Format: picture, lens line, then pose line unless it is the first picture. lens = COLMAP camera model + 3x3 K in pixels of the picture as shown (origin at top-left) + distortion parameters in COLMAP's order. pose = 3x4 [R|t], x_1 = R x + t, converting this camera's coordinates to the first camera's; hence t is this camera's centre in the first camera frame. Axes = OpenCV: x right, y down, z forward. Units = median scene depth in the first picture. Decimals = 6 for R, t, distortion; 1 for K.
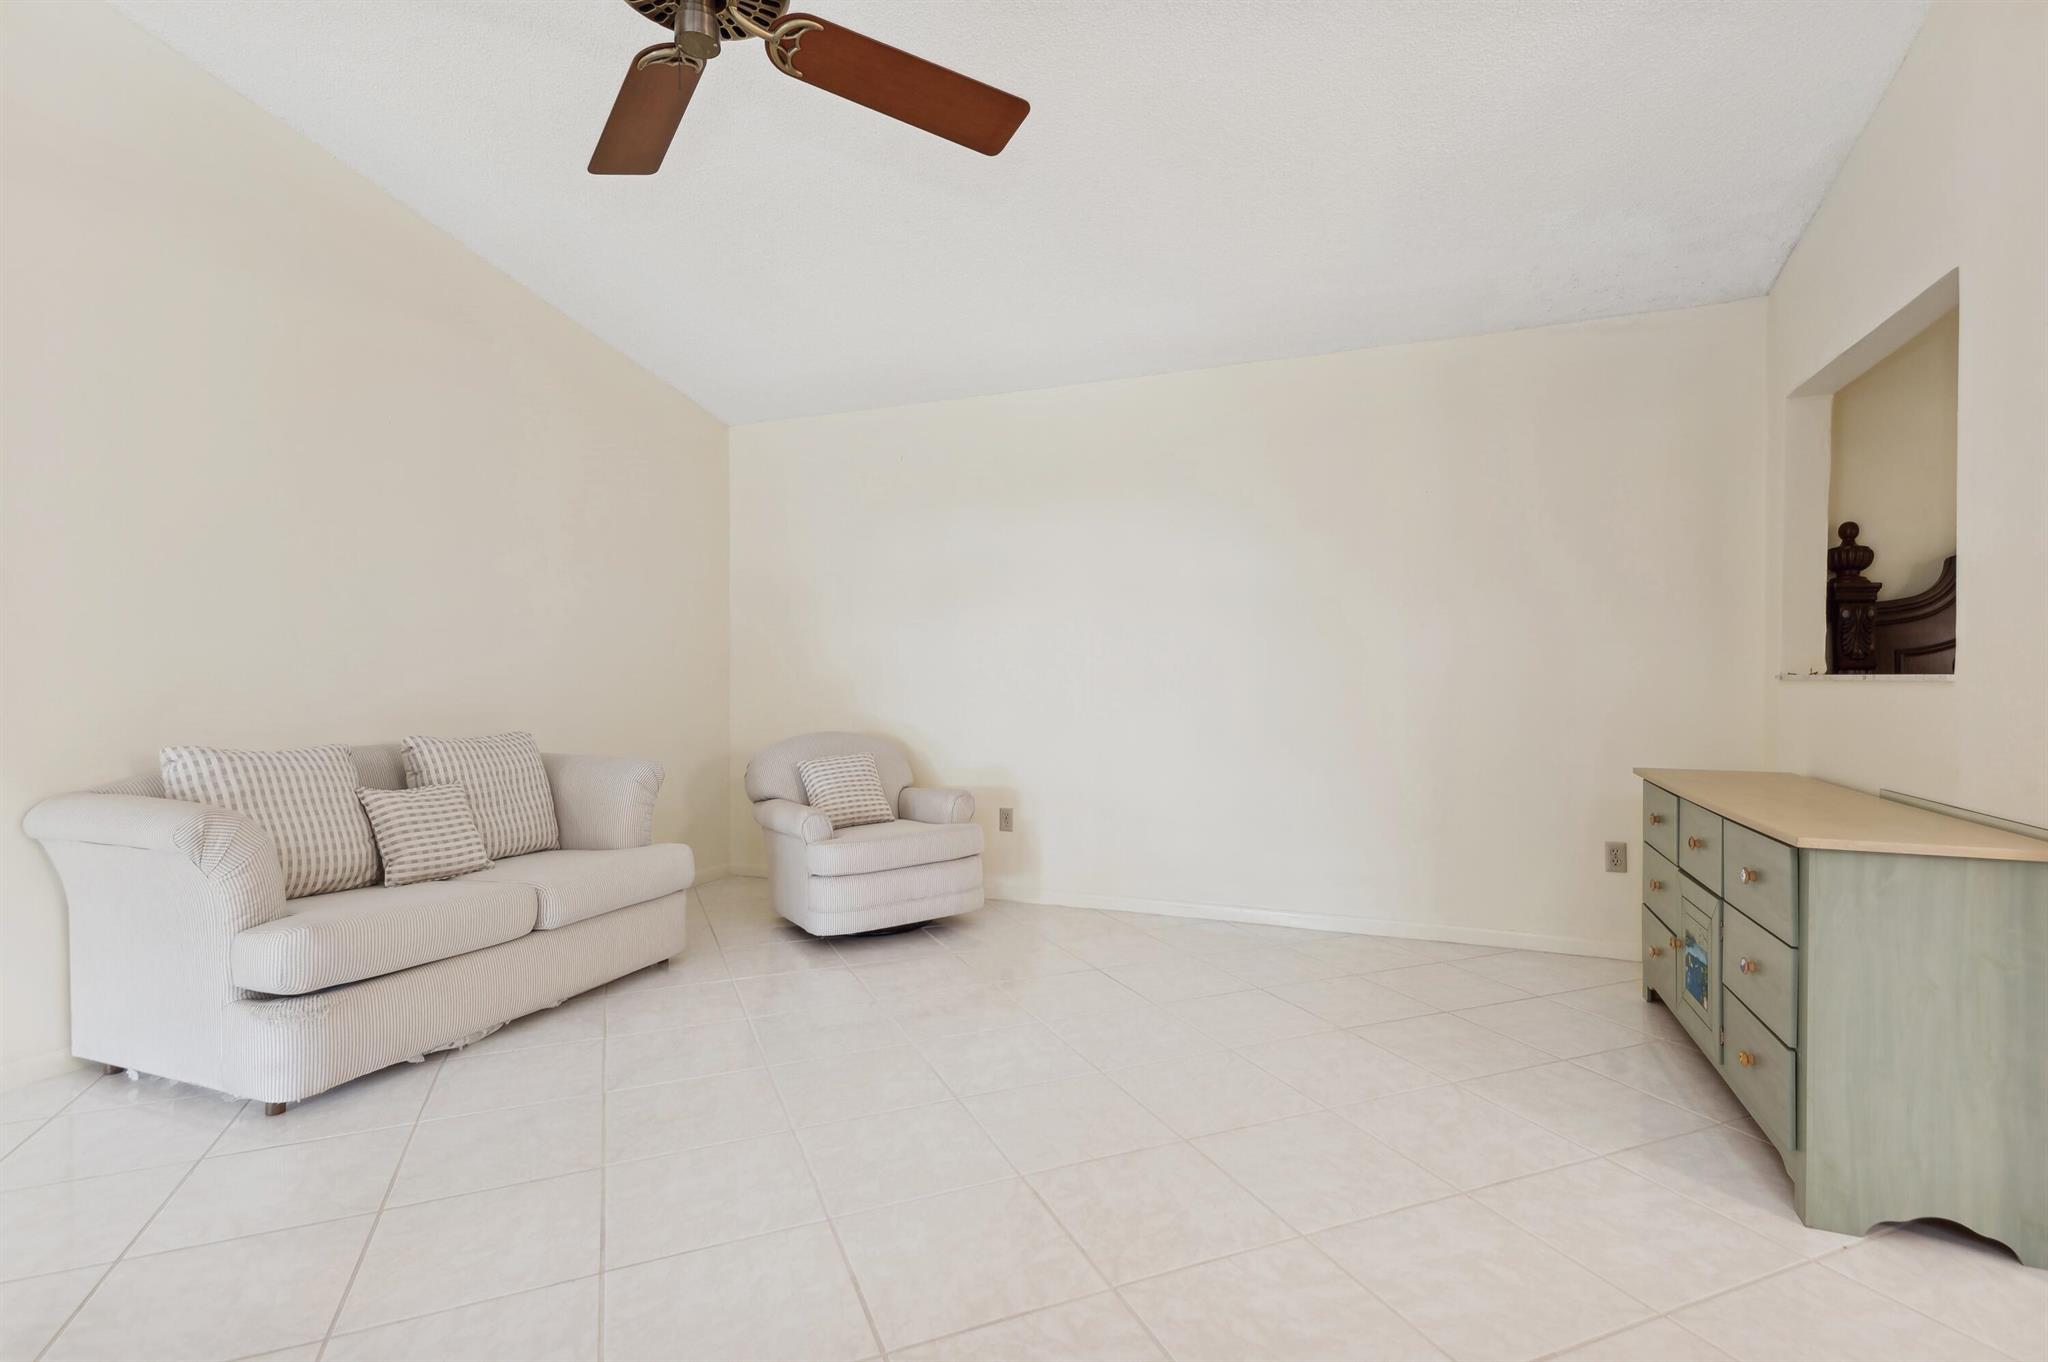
lens RADIAL K [[941.9, 0, 1024.0], [0, 941.9, 681.0], [0, 0, 1]] dist [0.003178, 0.001256]
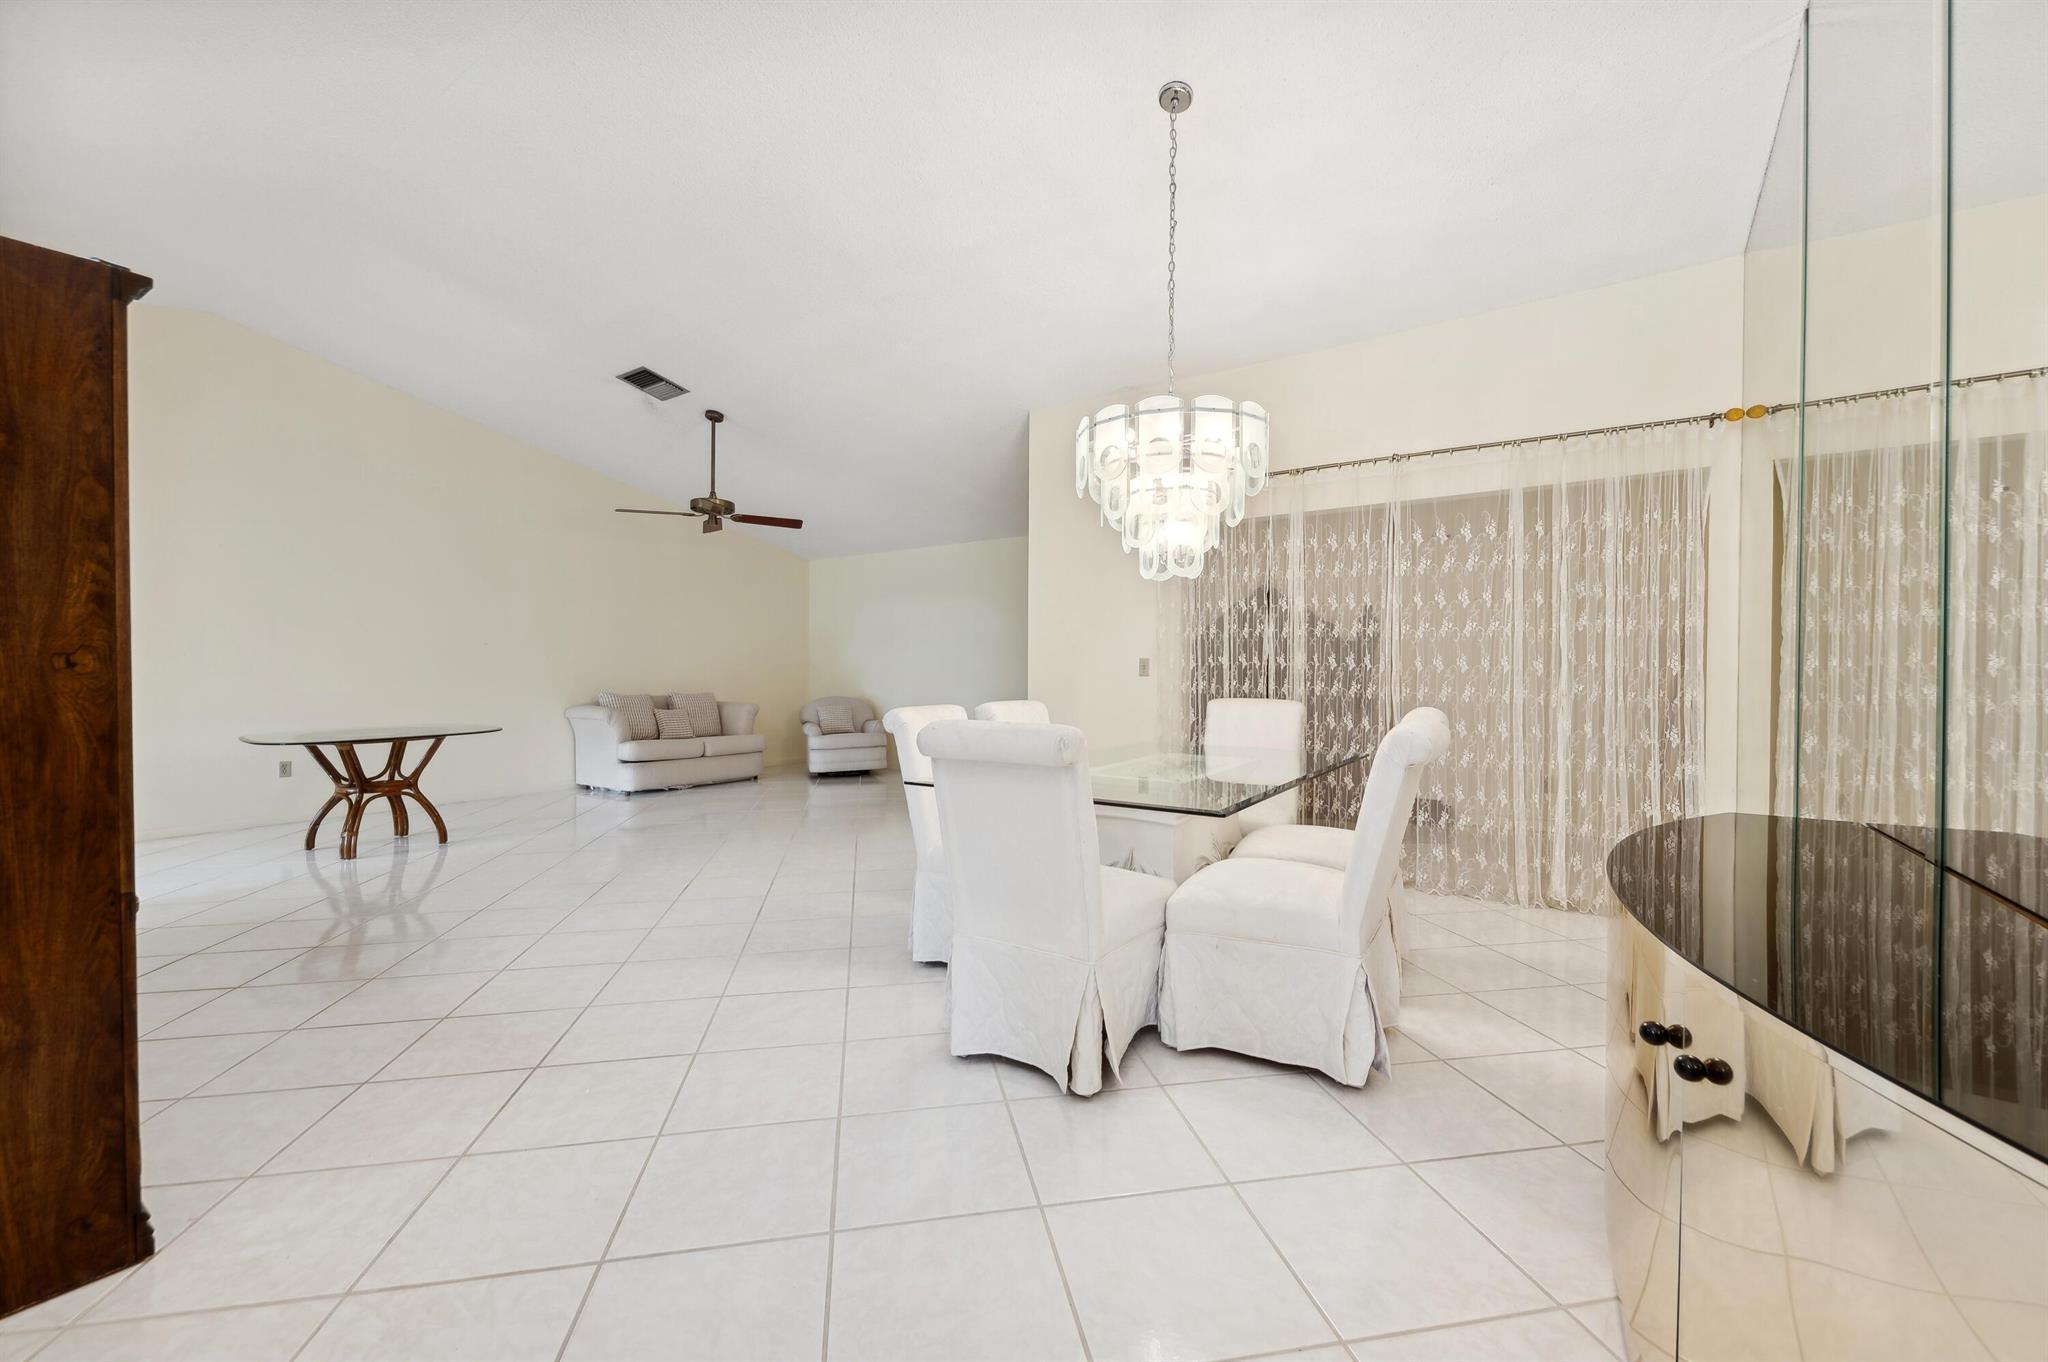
lens RADIAL K [[796.6, 0, 1024.0], [0, 796.6, 681.0], [0, 0, 1]] dist [0.002101, 0.000024]
pose [[0.977526, 0.007674, -0.210675, 0.868471], [-0.007977, 0.999968, -0.000589, 0.018232], [0.210664, 0.002256, 0.977556, -1.087390]]
